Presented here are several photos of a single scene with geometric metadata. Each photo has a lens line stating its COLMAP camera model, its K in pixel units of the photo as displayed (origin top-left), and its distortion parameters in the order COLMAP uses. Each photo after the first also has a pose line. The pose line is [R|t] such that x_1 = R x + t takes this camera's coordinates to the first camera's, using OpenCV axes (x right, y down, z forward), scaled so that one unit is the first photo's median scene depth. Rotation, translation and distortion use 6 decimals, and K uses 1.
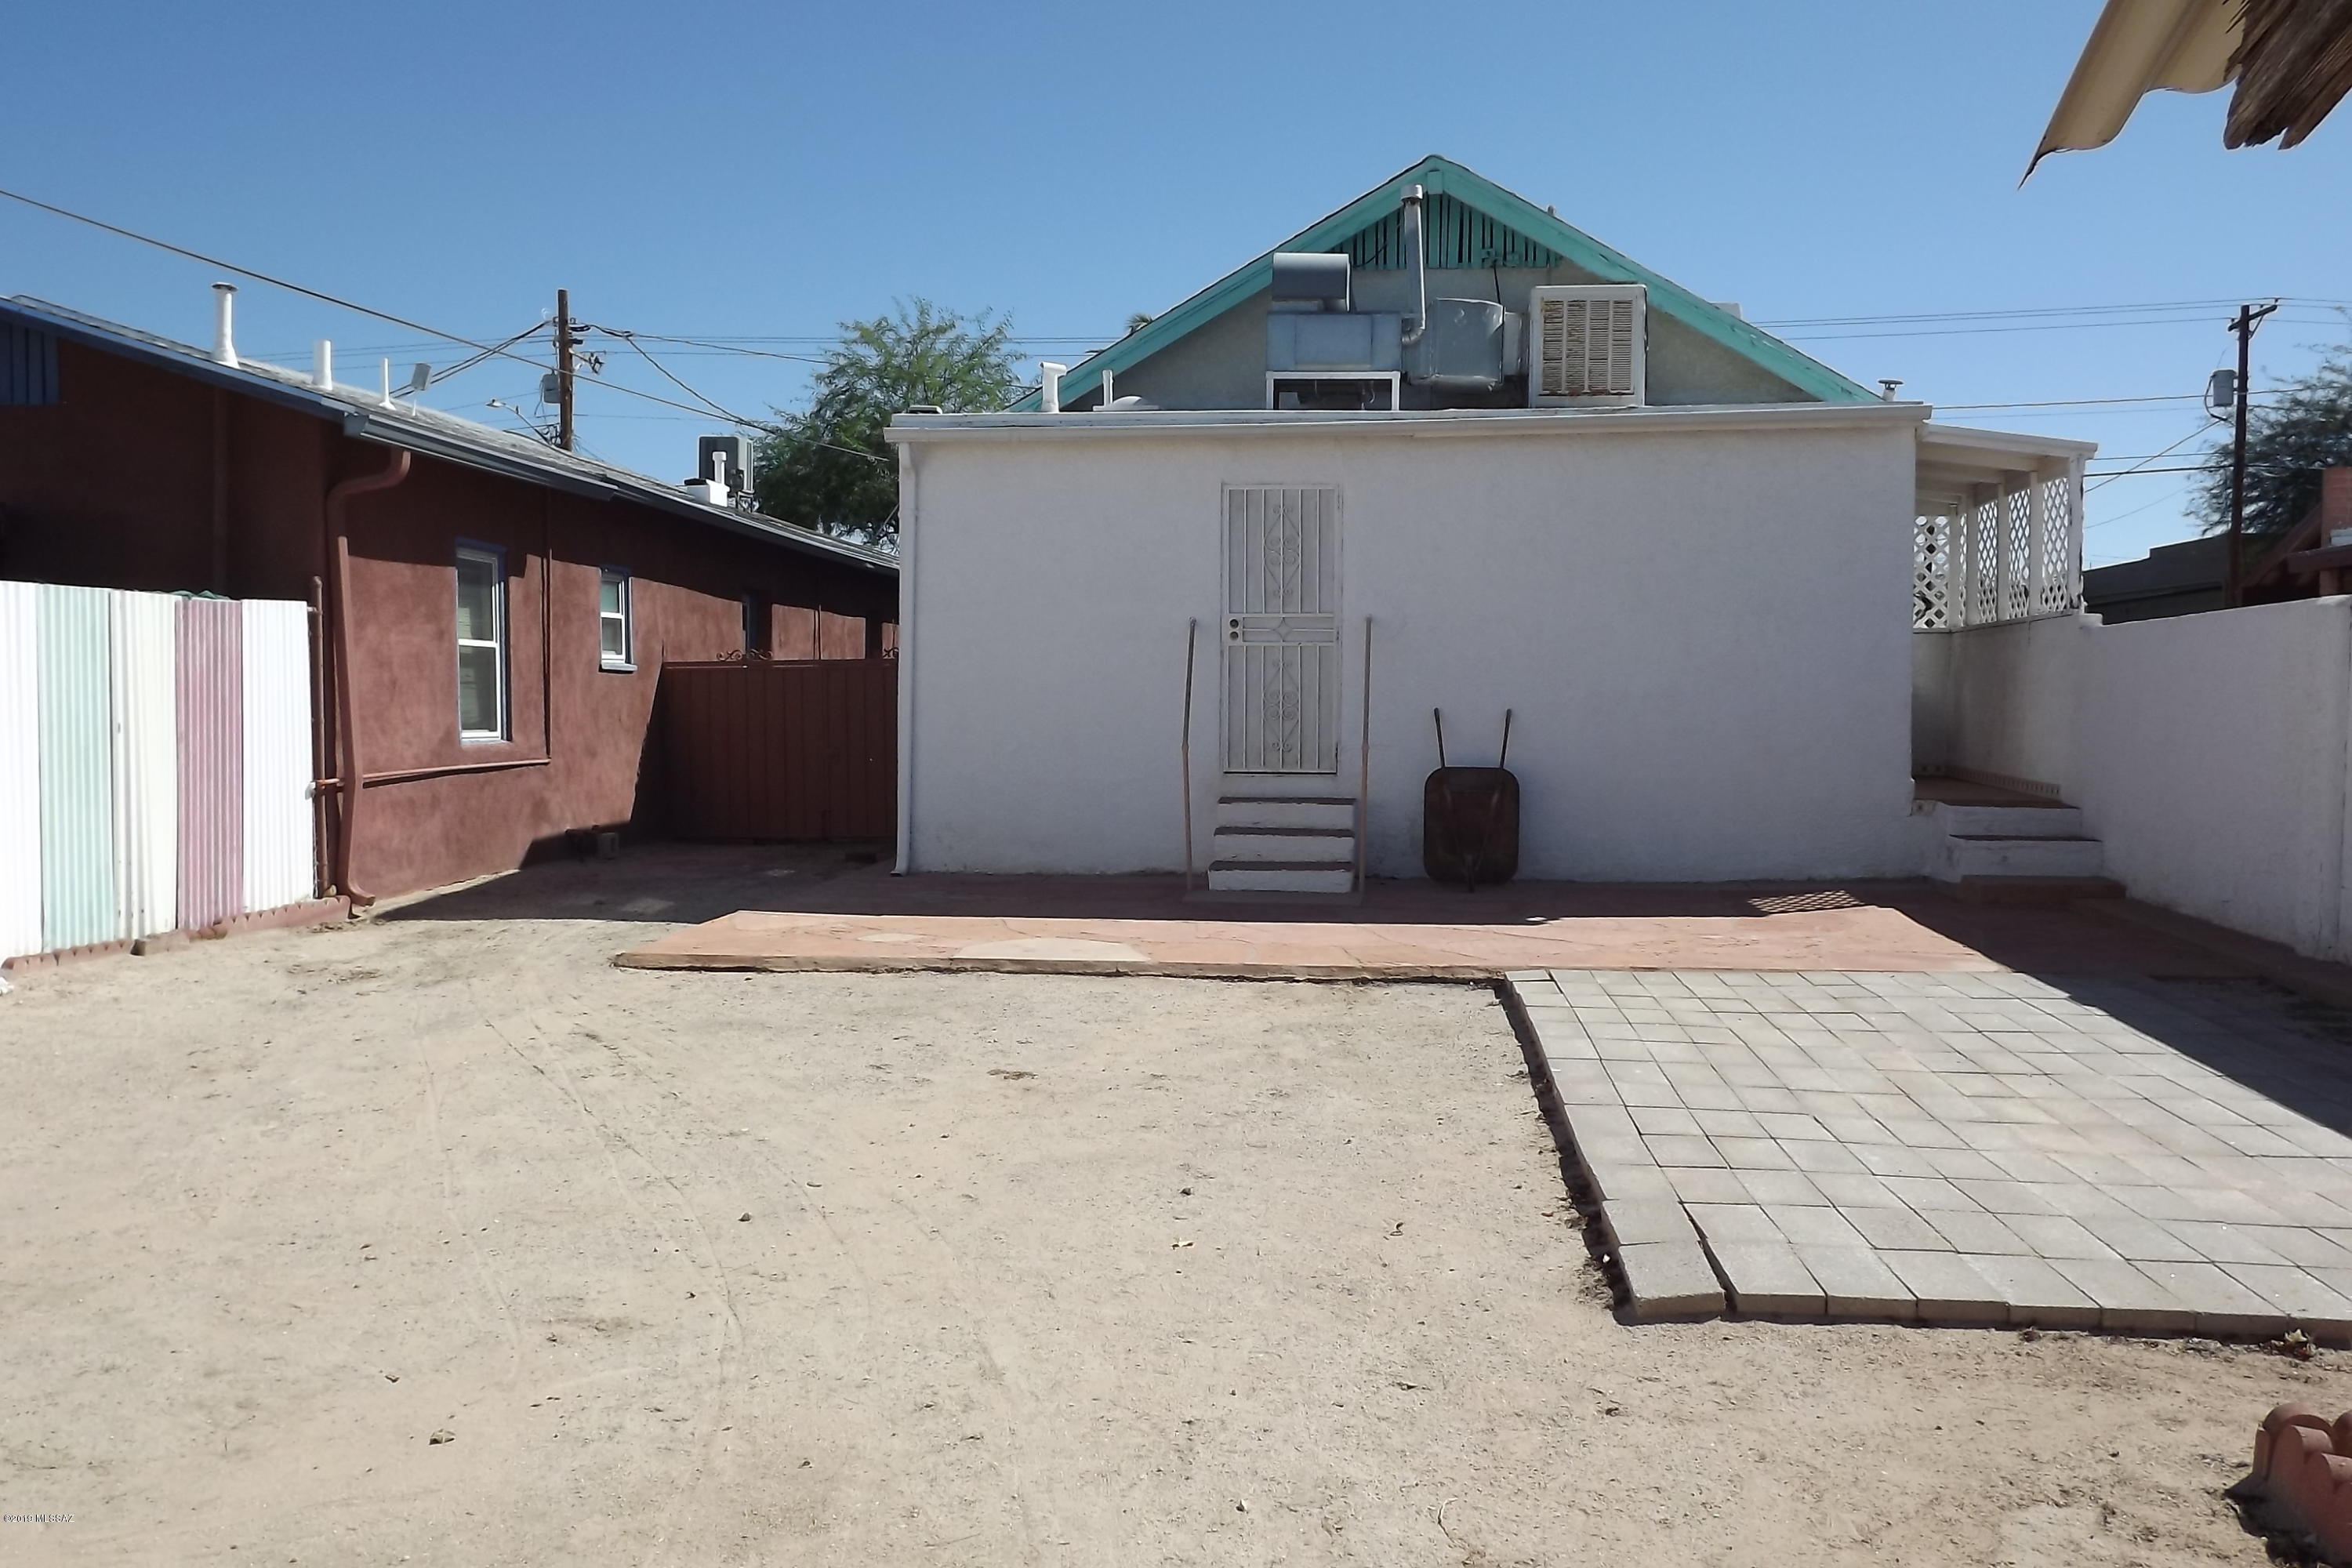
lens RADIAL K [[1990.0, 0, 1178.4], [0, 1990.0, 793.9], [0, 0, 1]] dist [0.024639, -0.018330]
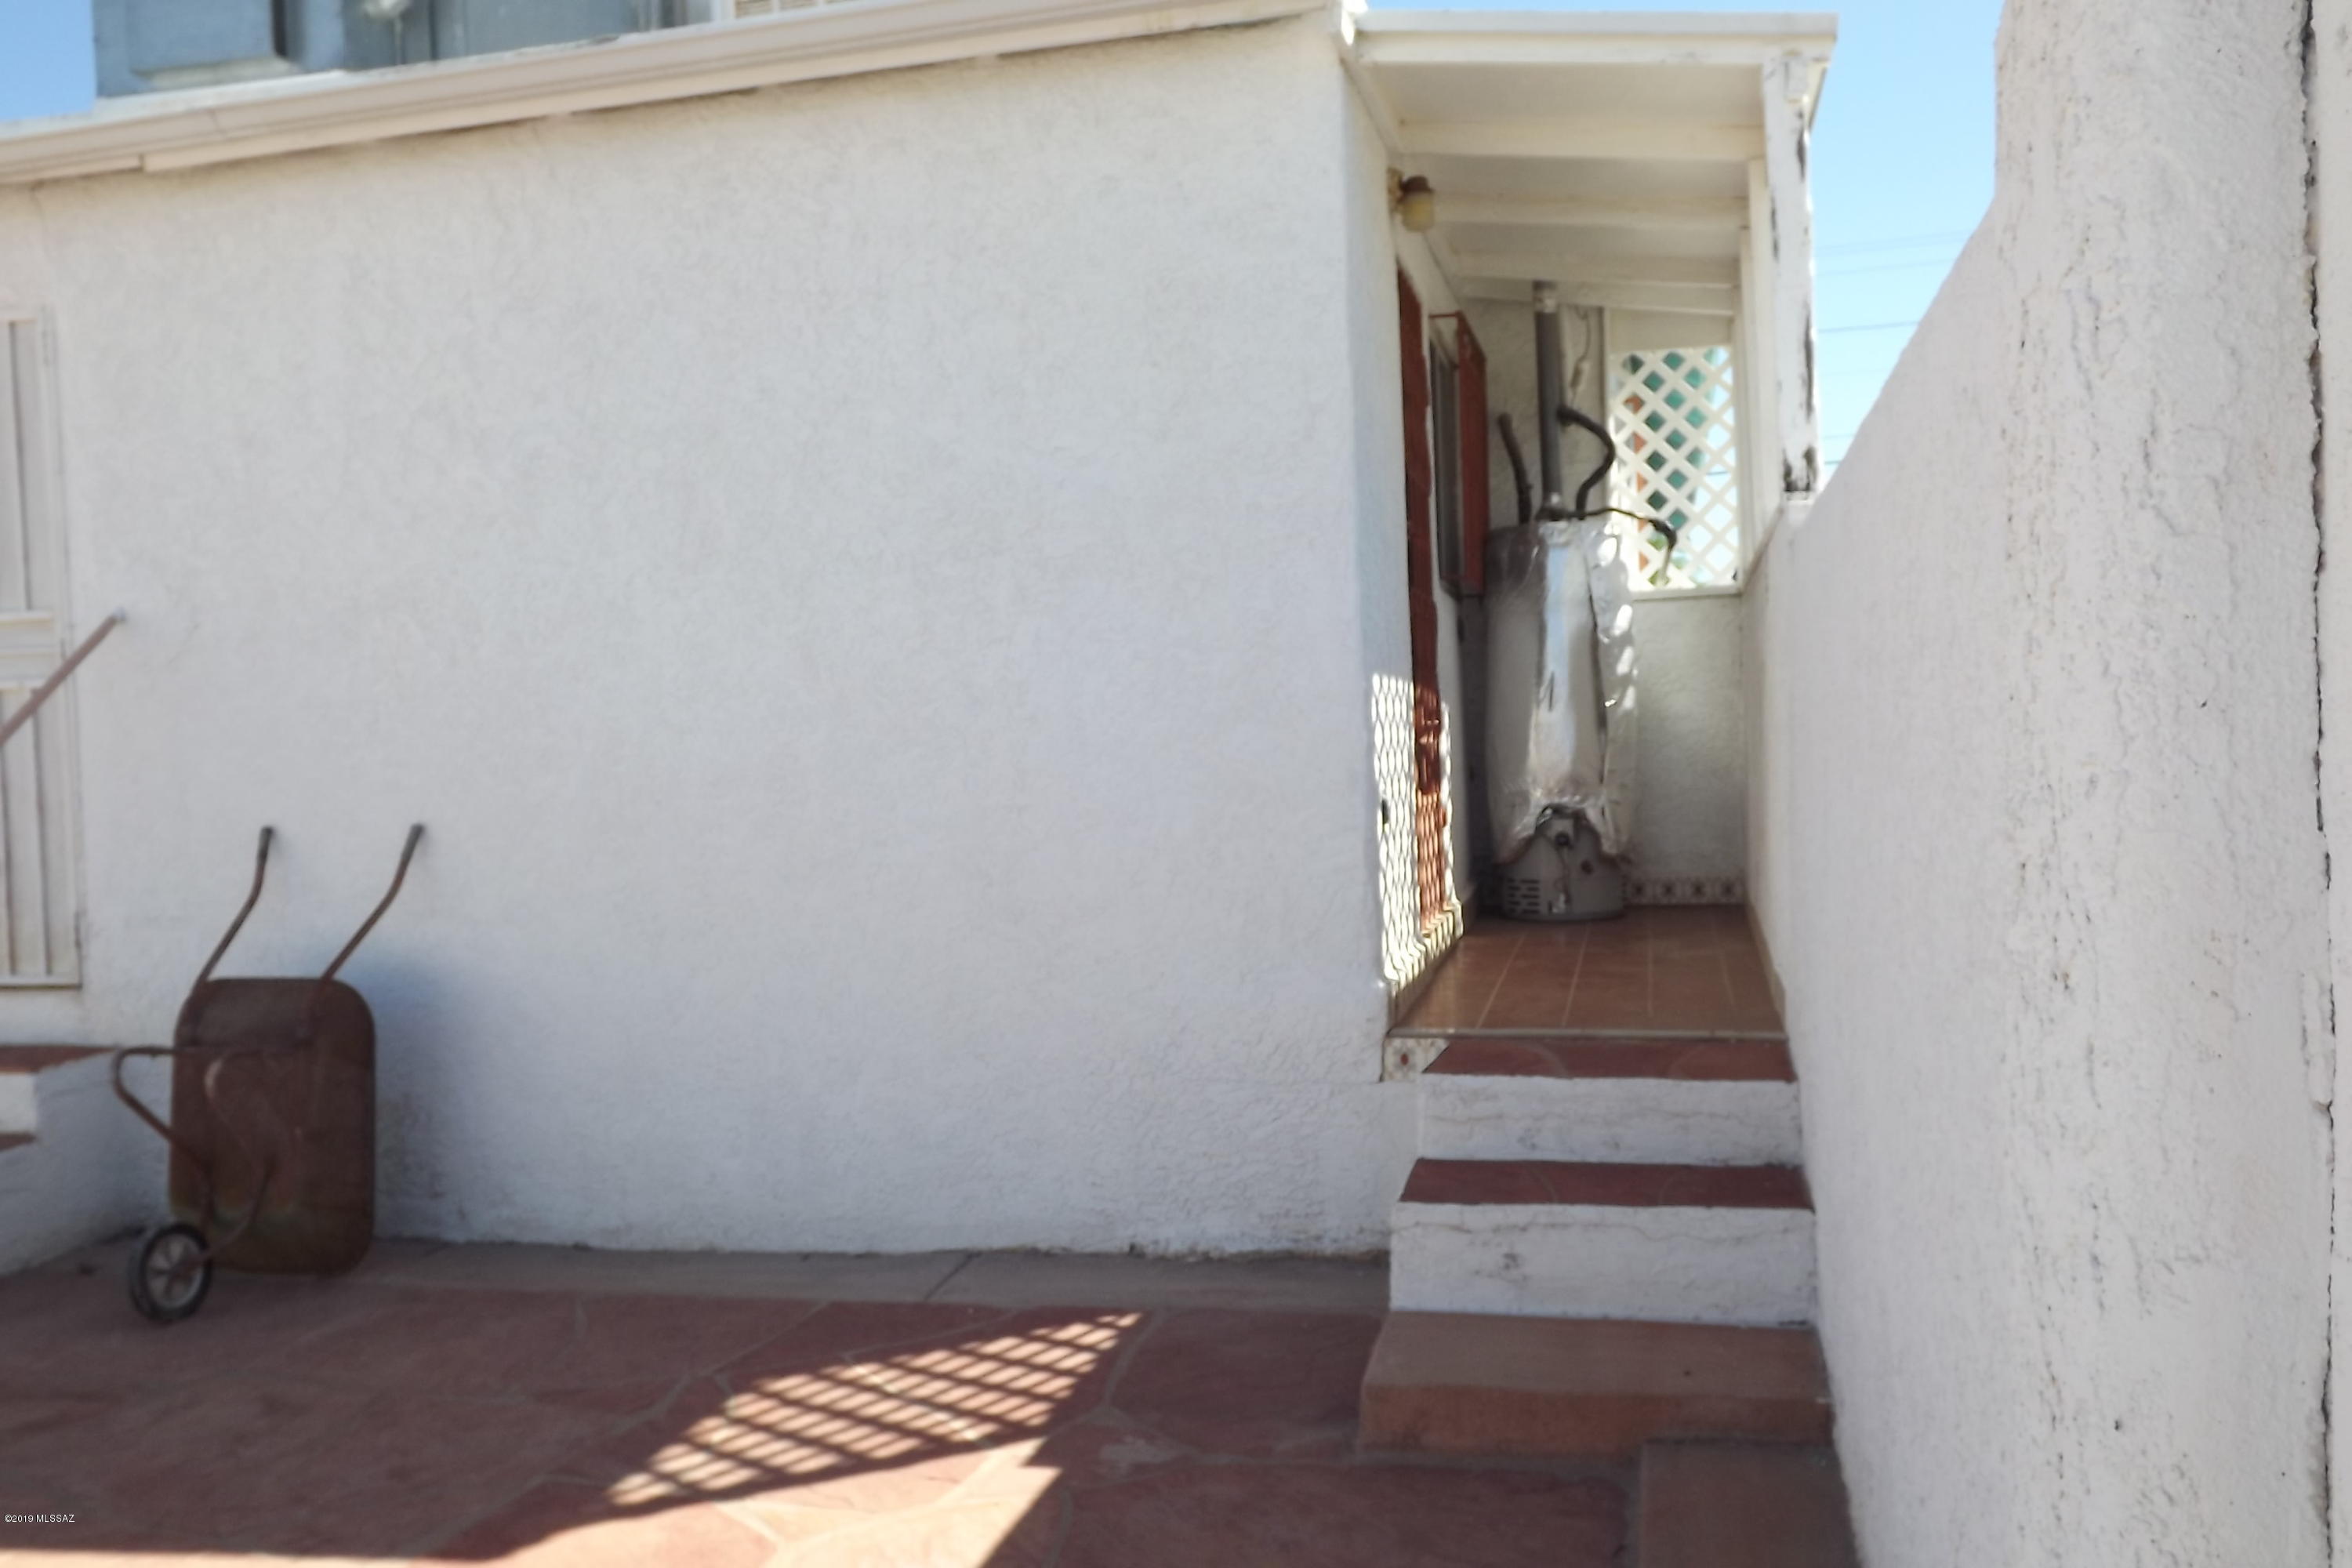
lens RADIAL K [[1990.0, 0, 1178.4], [0, 1990.0, 793.9], [0, 0, 1]] dist [0.024639, -0.018330]
pose [[0.988589, -0.035087, -0.146496, 0.374575], [0.032014, 0.999216, -0.023279, -0.034063], [0.147198, 0.018323, 0.988937, 0.613010]]
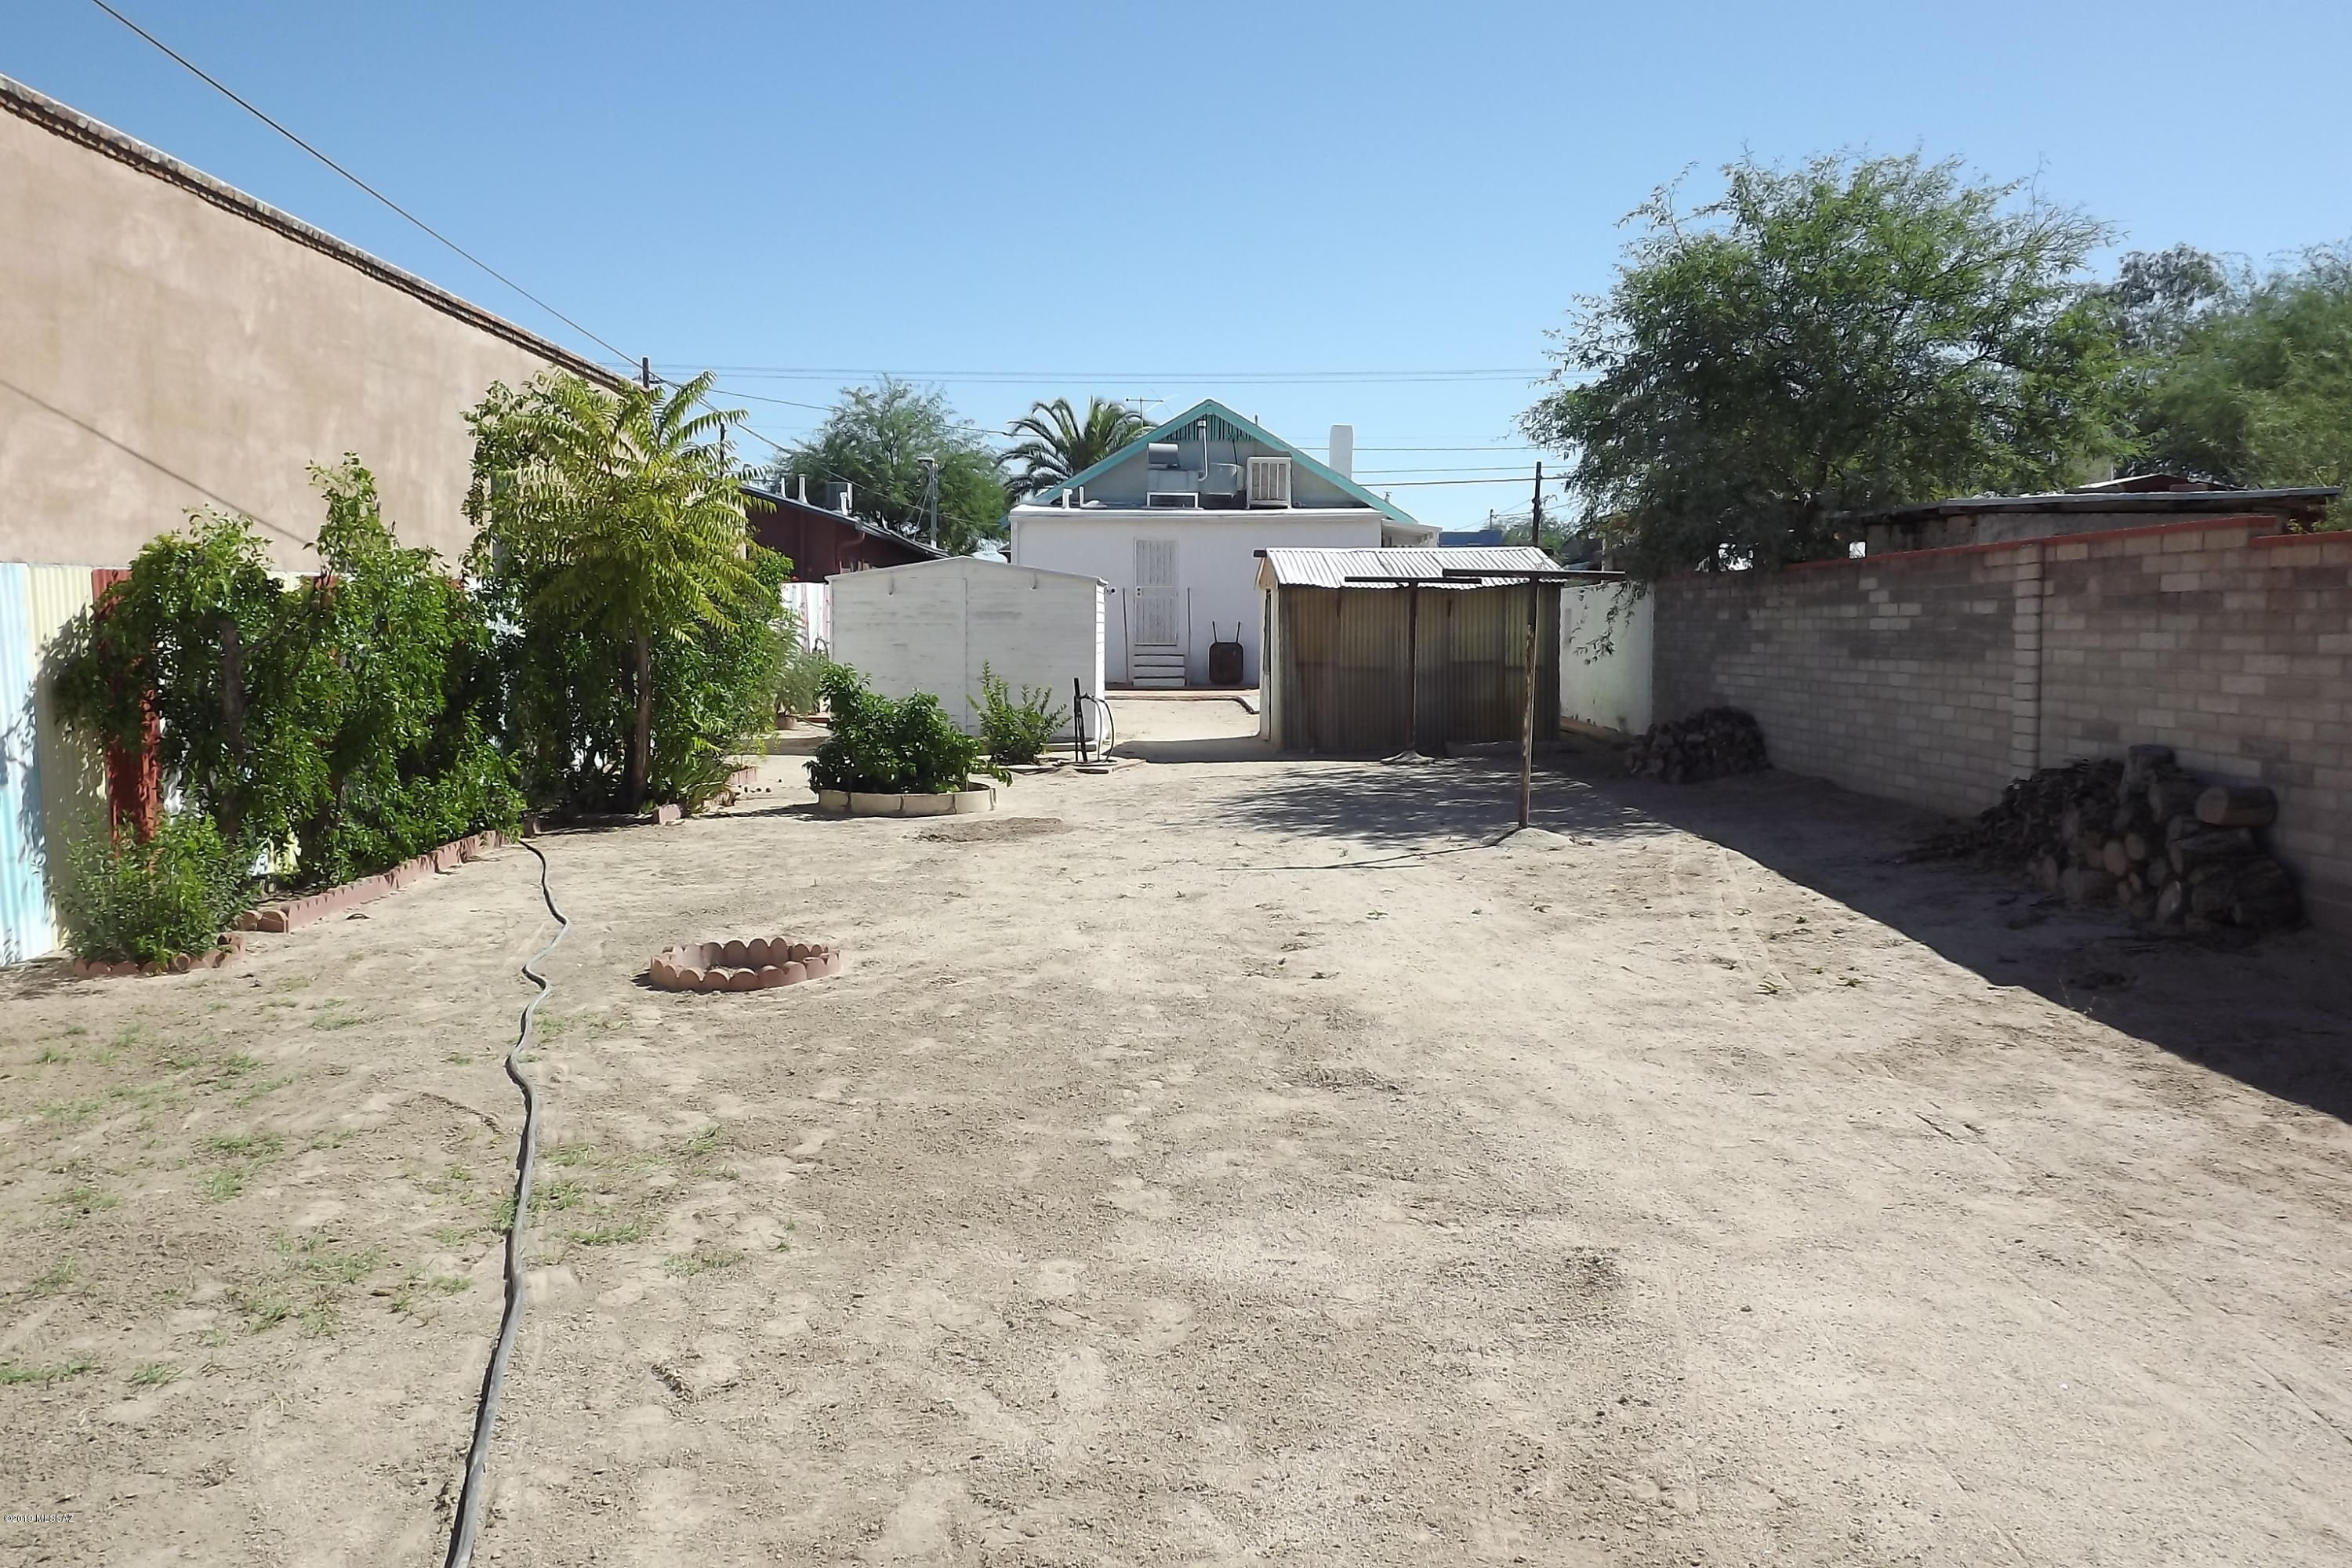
lens RADIAL K [[1990.0, 0, 1178.4], [0, 1990.0, 793.9], [0, 0, 1]] dist [0.024639, -0.018330]
pose [[0.991692, -0.009090, 0.128311, -0.258497], [0.004335, 0.999295, 0.037287, 0.087032], [-0.128560, -0.036421, 0.991033, -1.636390]]
